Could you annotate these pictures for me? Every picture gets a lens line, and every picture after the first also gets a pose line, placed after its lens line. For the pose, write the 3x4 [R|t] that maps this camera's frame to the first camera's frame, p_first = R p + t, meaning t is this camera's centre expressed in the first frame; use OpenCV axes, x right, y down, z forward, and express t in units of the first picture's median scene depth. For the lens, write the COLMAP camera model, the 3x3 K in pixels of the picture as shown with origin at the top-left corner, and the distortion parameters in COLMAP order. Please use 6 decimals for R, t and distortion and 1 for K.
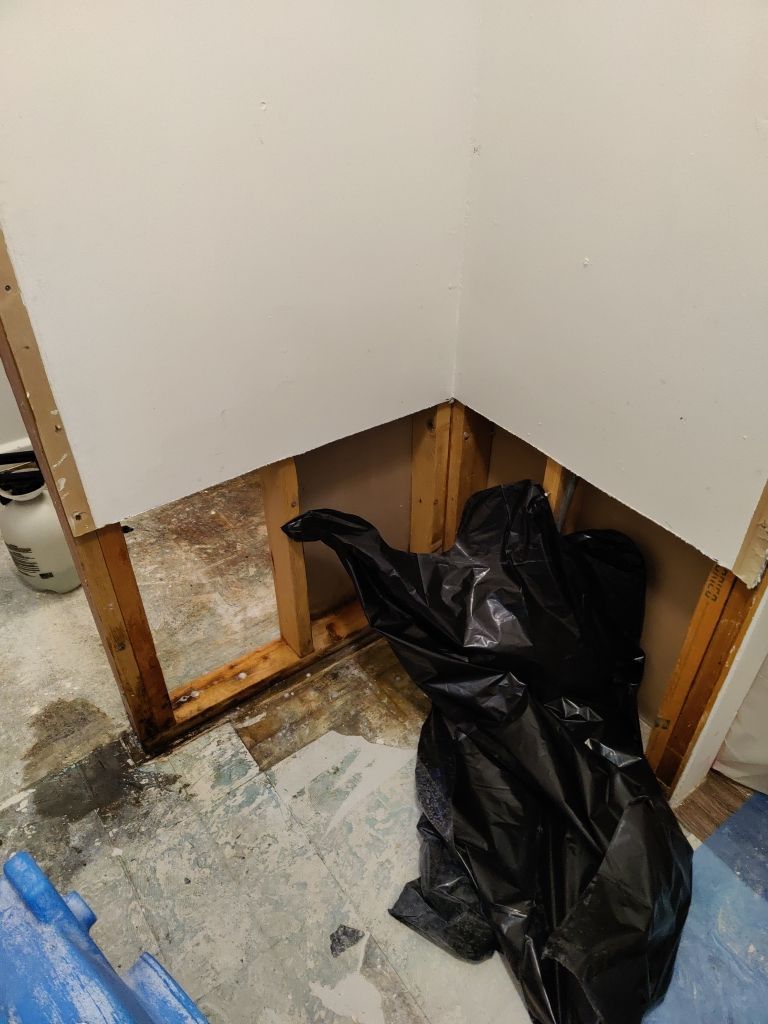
lens RADIAL K [[708.1, 0, 384.0], [0, 708.1, 508.5], [0, 0, 1]] dist [0.027170, -0.028955]
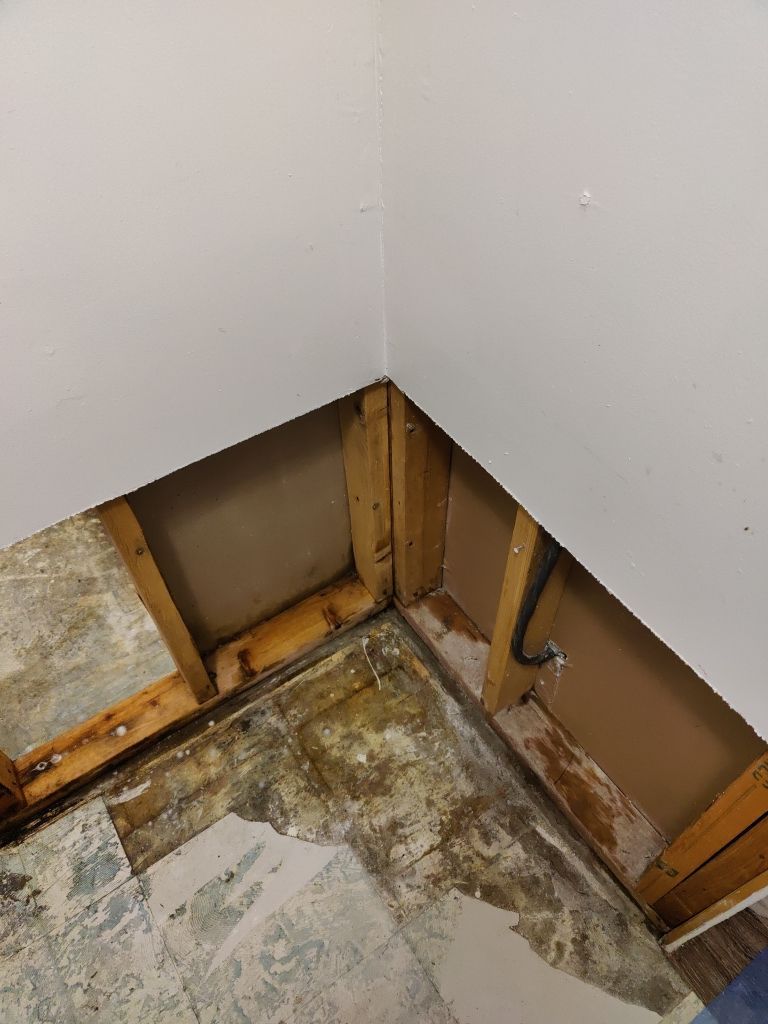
lens RADIAL K [[708.1, 0, 384.3], [0, 708.1, 511.9], [0, 0, 1]] dist [0.027170, -0.028955]
pose [[0.999080, 0.009828, -0.041752, 0.120829], [-0.000209, 0.974501, 0.224381, -0.176911], [0.042893, -0.224166, 0.973607, 0.335611]]
